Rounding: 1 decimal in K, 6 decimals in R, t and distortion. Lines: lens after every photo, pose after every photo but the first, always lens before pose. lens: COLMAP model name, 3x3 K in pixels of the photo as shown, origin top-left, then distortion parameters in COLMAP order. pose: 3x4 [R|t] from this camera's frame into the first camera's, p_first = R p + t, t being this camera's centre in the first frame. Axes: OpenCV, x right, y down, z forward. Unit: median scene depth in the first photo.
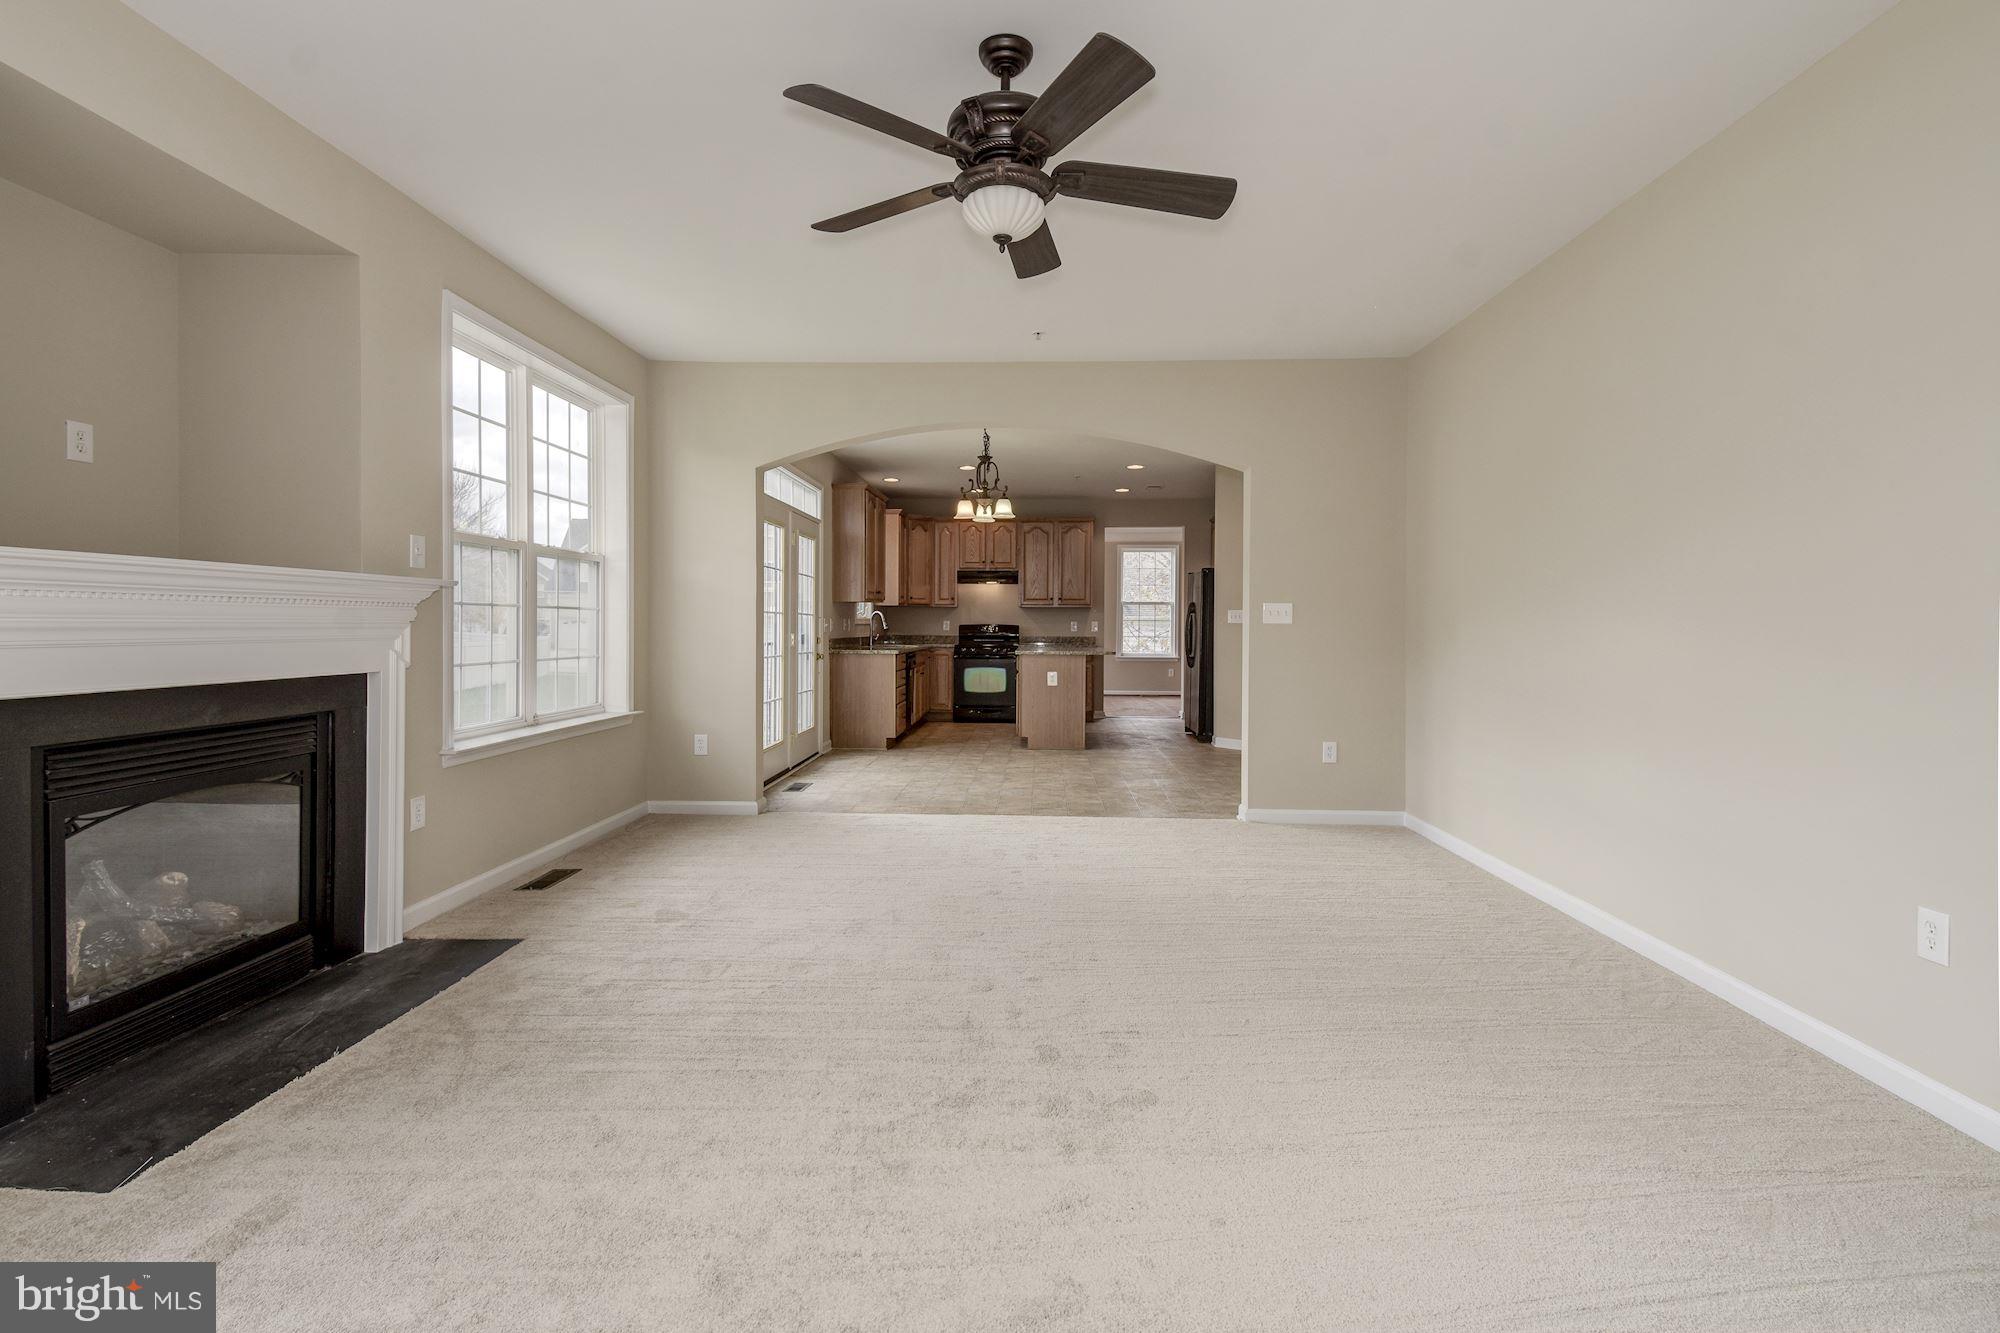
lens RADIAL K [[904.6, 0, 1002.8], [0, 904.6, 629.9], [0, 0, 1]] dist [0.000639, -0.000119]
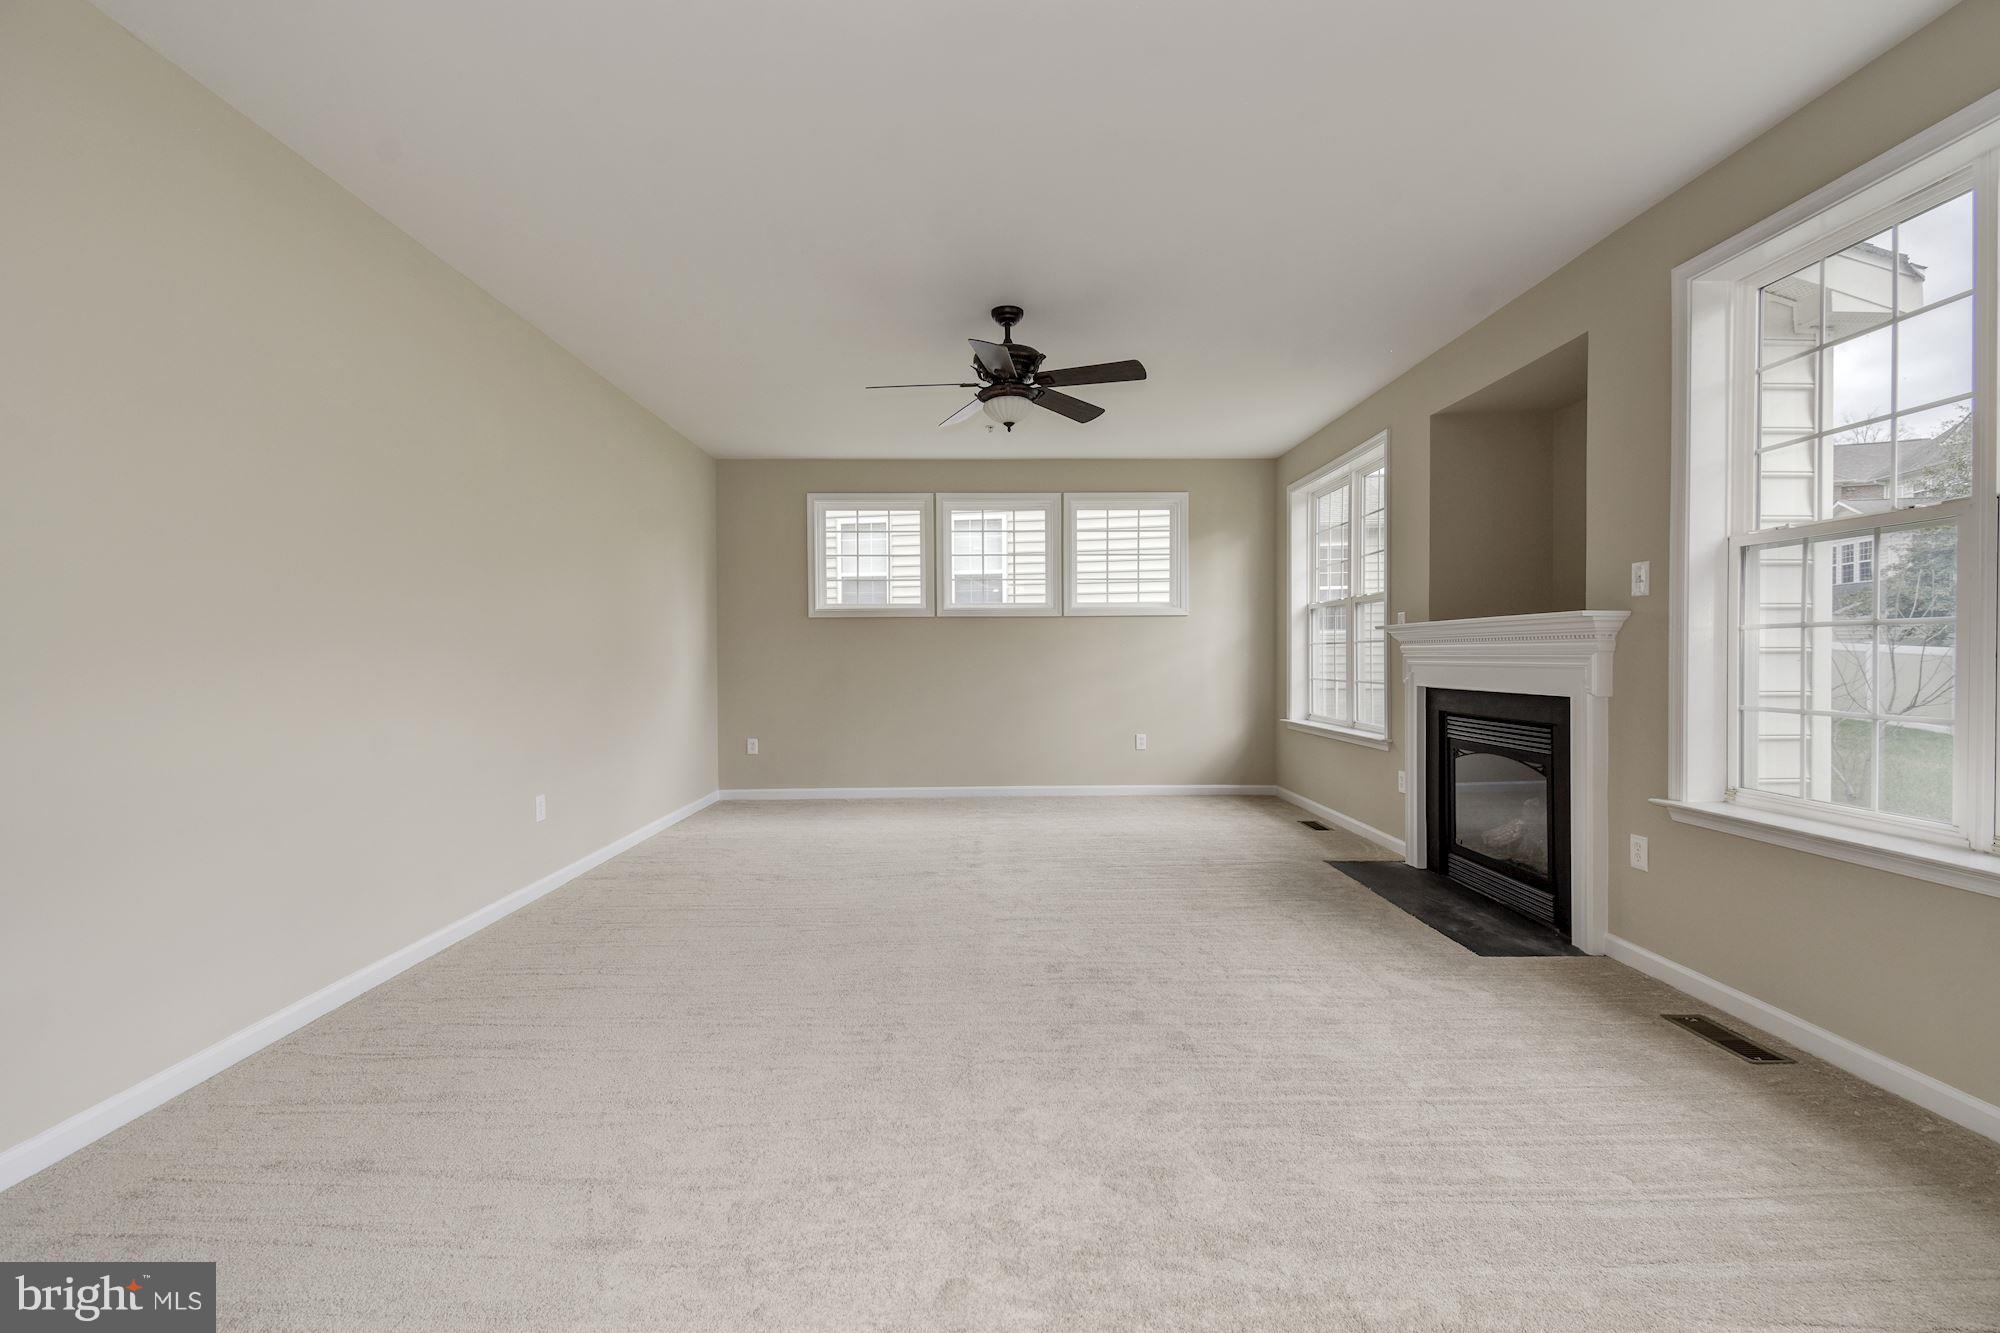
lens RADIAL K [[856.3, 0, 1006.8], [0, 856.3, 660.8], [0, 0, 1]] dist [0.002005, -0.000450]
pose [[-0.998191, 0.000142, -0.060128, 0.022211], [-0.000642, 0.999915, 0.013022, -0.003235], [0.060125, 0.013037, -0.998106, 0.575398]]
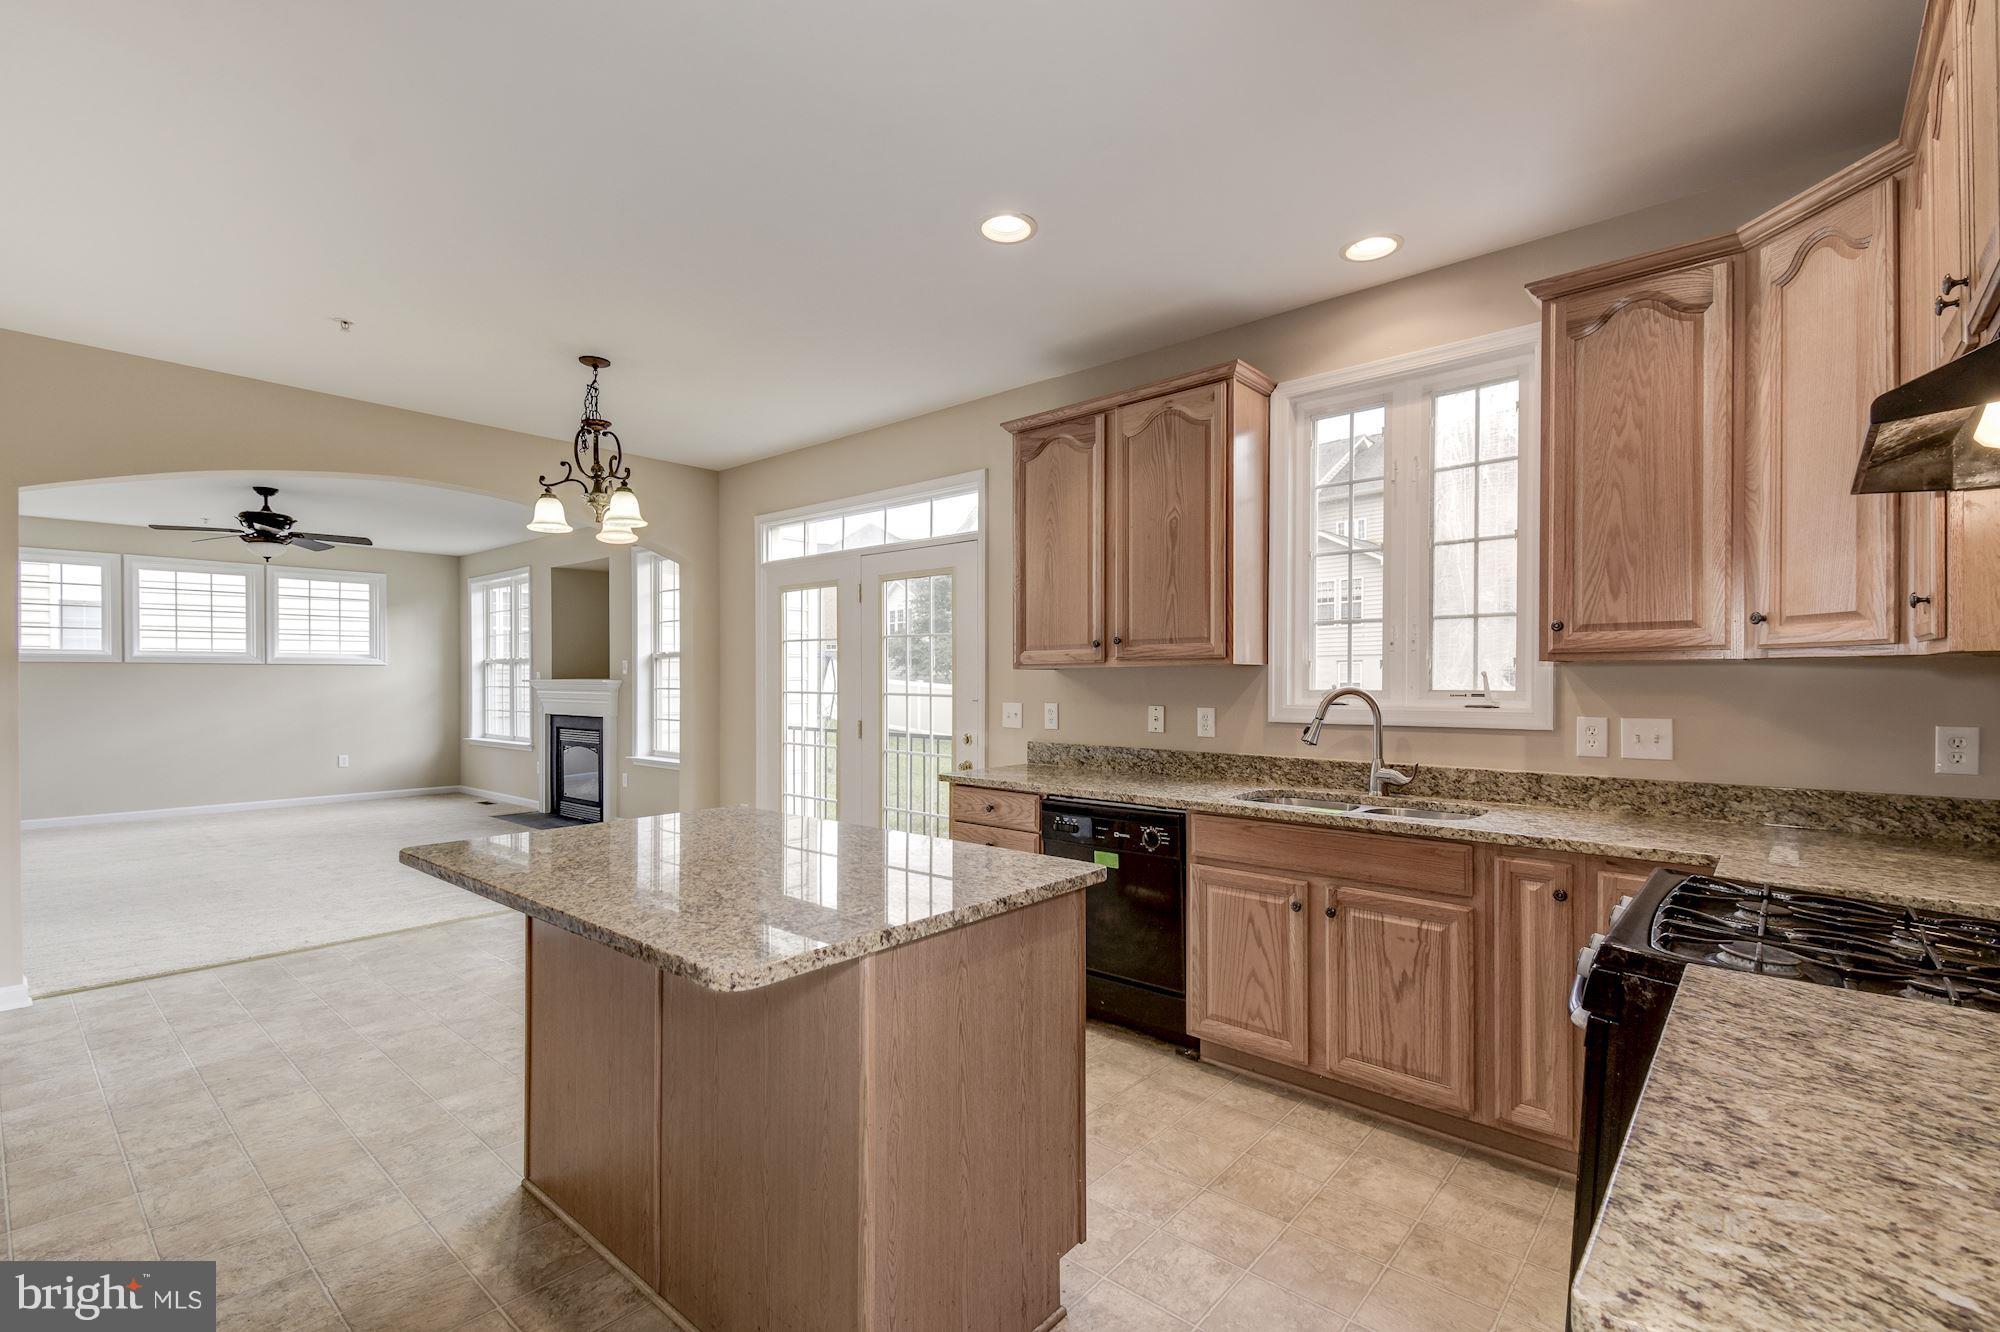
lens RADIAL K [[887.7, 0, 998.6], [0, 887.7, 694.1], [0, 0, 1]] dist [0.013296, -0.000594]
pose [[-0.622386, 0.008365, -0.782666, 0.165416], [-0.008432, 0.999813, 0.017392, -0.019771], [0.782665, 0.017424, -0.622199, 0.977598]]
